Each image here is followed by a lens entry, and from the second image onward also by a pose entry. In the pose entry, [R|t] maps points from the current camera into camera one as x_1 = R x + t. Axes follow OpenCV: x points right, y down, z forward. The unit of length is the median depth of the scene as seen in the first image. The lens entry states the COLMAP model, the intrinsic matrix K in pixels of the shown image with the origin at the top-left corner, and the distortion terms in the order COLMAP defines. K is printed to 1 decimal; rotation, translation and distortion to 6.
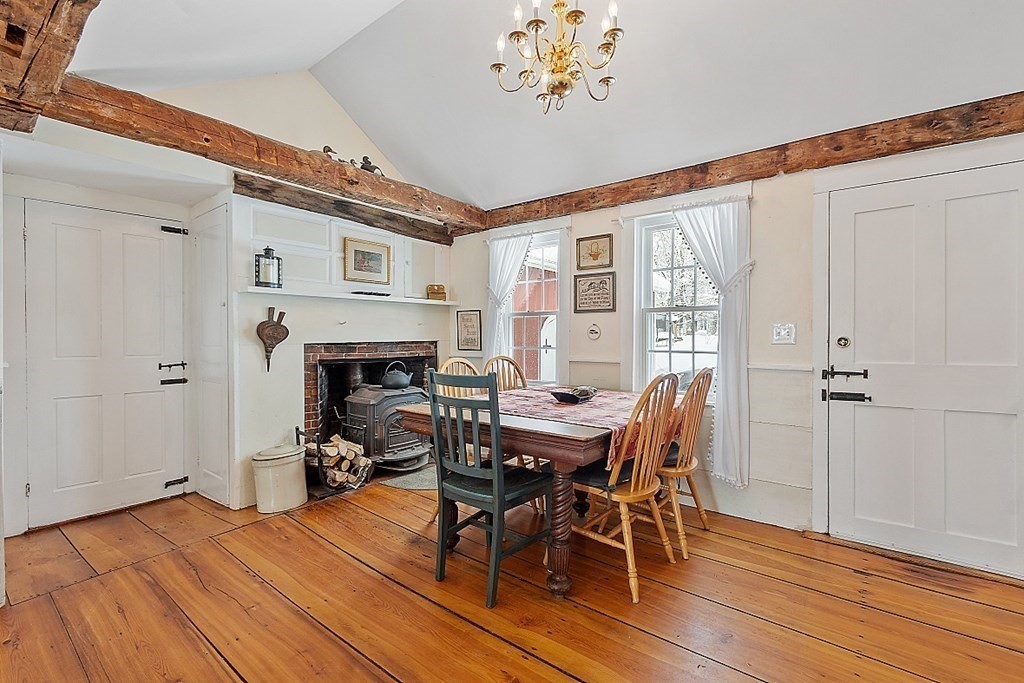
lens RADIAL K [[443.6, 0, 512.0], [0, 443.6, 341.5], [0, 0, 1]] dist [-0.008178, 0.000437]
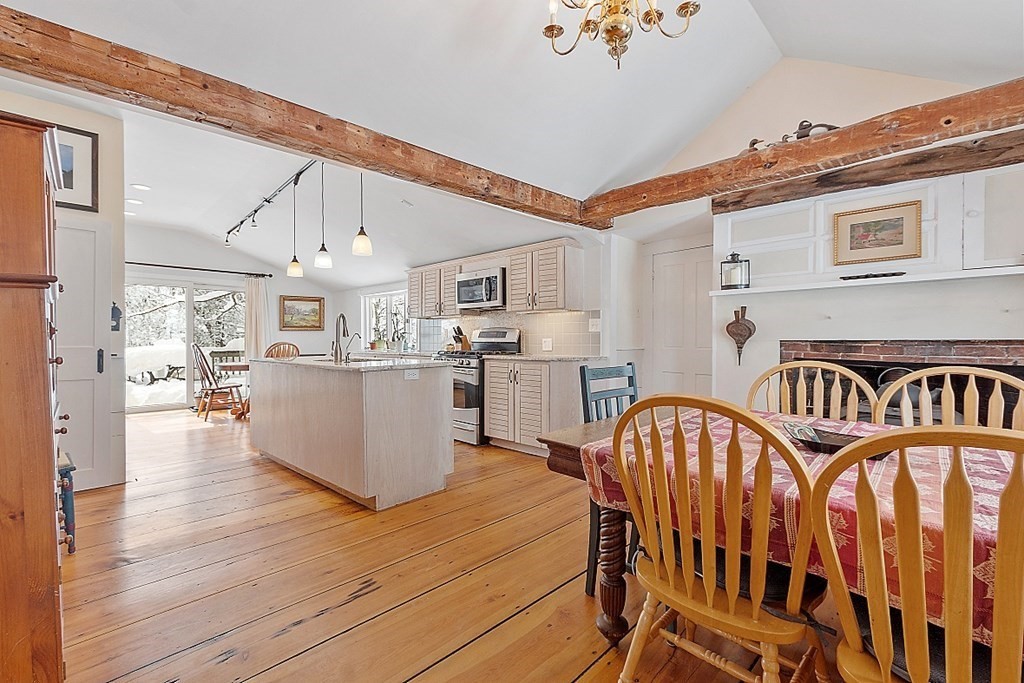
lens RADIAL K [[443.6, 0, 512.0], [0, 443.6, 341.5], [0, 0, 1]] dist [-0.008178, 0.000437]
pose [[-0.121766, 0.007935, -0.992527, 0.561109], [-0.008289, 0.999925, 0.009011, 0.002847], [0.992524, 0.009324, -0.121692, 0.529433]]
